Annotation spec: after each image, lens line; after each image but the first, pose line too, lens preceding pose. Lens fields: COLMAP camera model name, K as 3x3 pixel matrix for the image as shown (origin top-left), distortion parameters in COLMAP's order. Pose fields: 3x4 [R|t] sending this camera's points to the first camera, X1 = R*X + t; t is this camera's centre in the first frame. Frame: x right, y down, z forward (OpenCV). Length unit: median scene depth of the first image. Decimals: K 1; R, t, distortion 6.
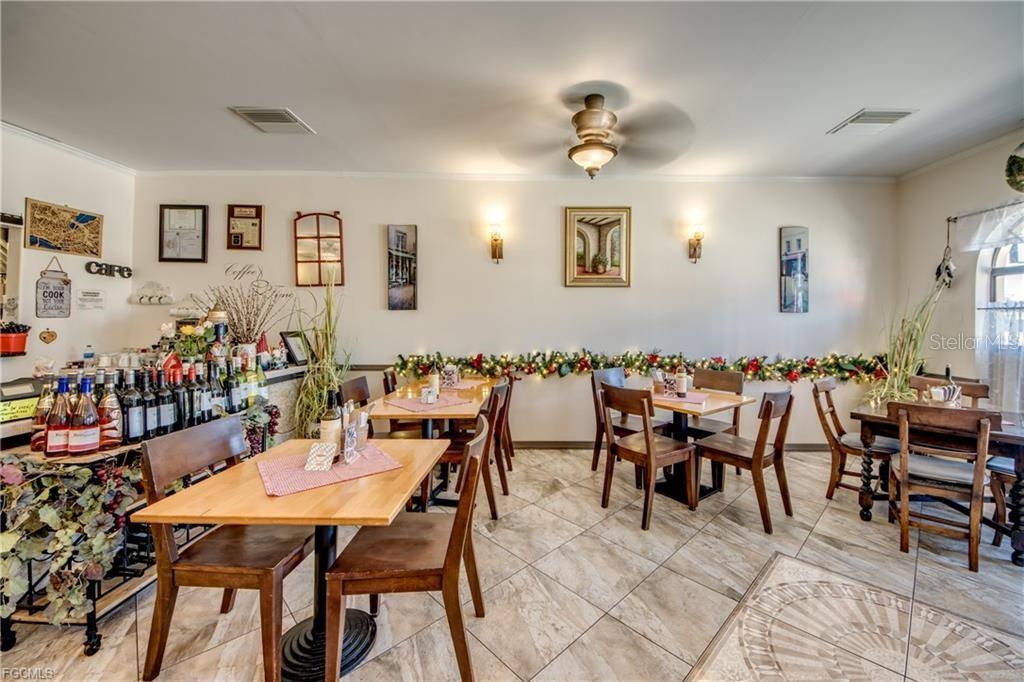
lens RADIAL K [[402.6, 0, 544.0], [0, 402.6, 313.5], [0, 0, 1]] dist [0.037576, -0.023098]
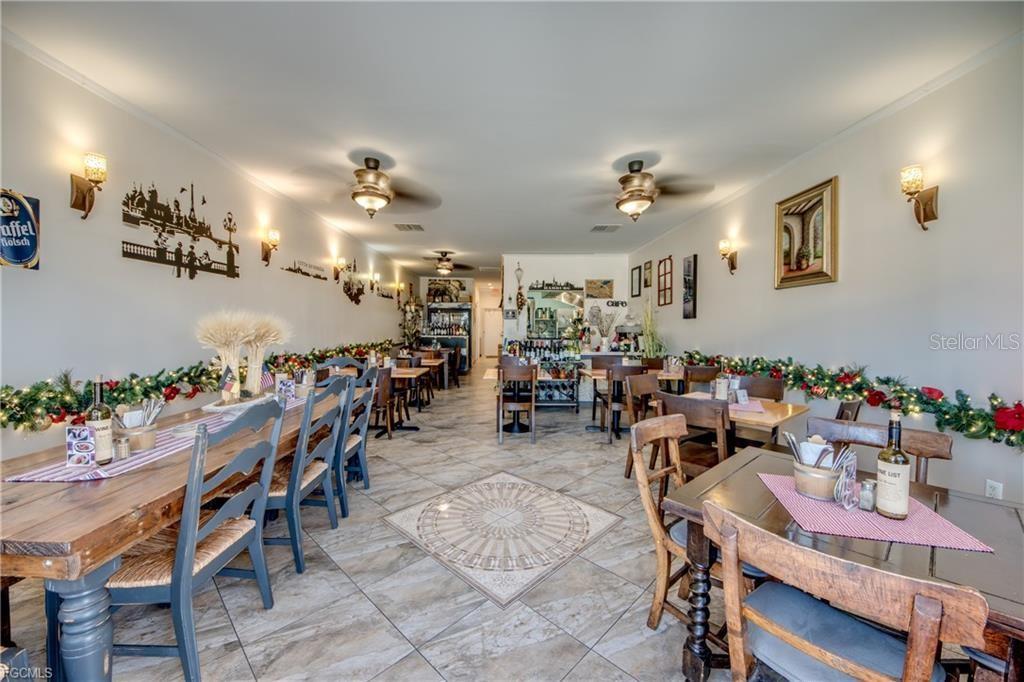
lens RADIAL K [[376.7, 0, 487.2], [0, 376.7, 340.6], [0, 0, 1]] dist [0.000598, -0.017089]
pose [[-0.037833, 0.032536, -0.998754, 0.948477], [0.005226, 0.999463, 0.032361, 0.020028], [0.999270, -0.003995, -0.037983, 0.369114]]
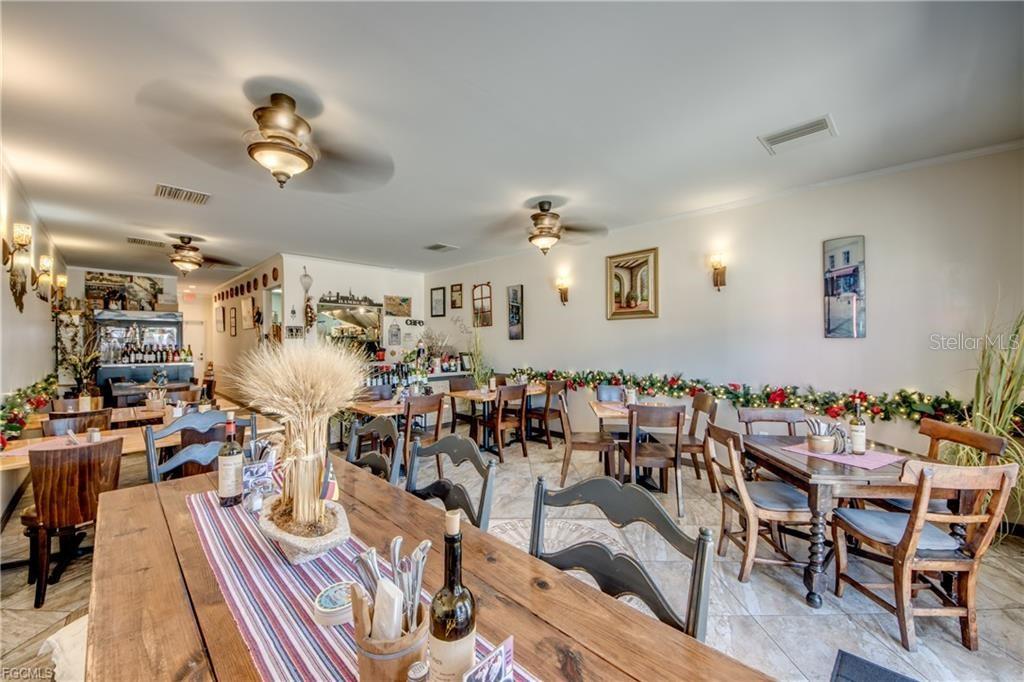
lens RADIAL K [[392.4, 0, 503.3], [0, 392.4, 348.7], [0, 0, 1]] dist [0.016260, -0.020460]
pose [[0.690466, 0.005311, -0.723345, 0.721480], [0.014431, 0.999673, 0.021114, -0.007335], [0.723221, -0.025017, 0.690164, -0.087990]]
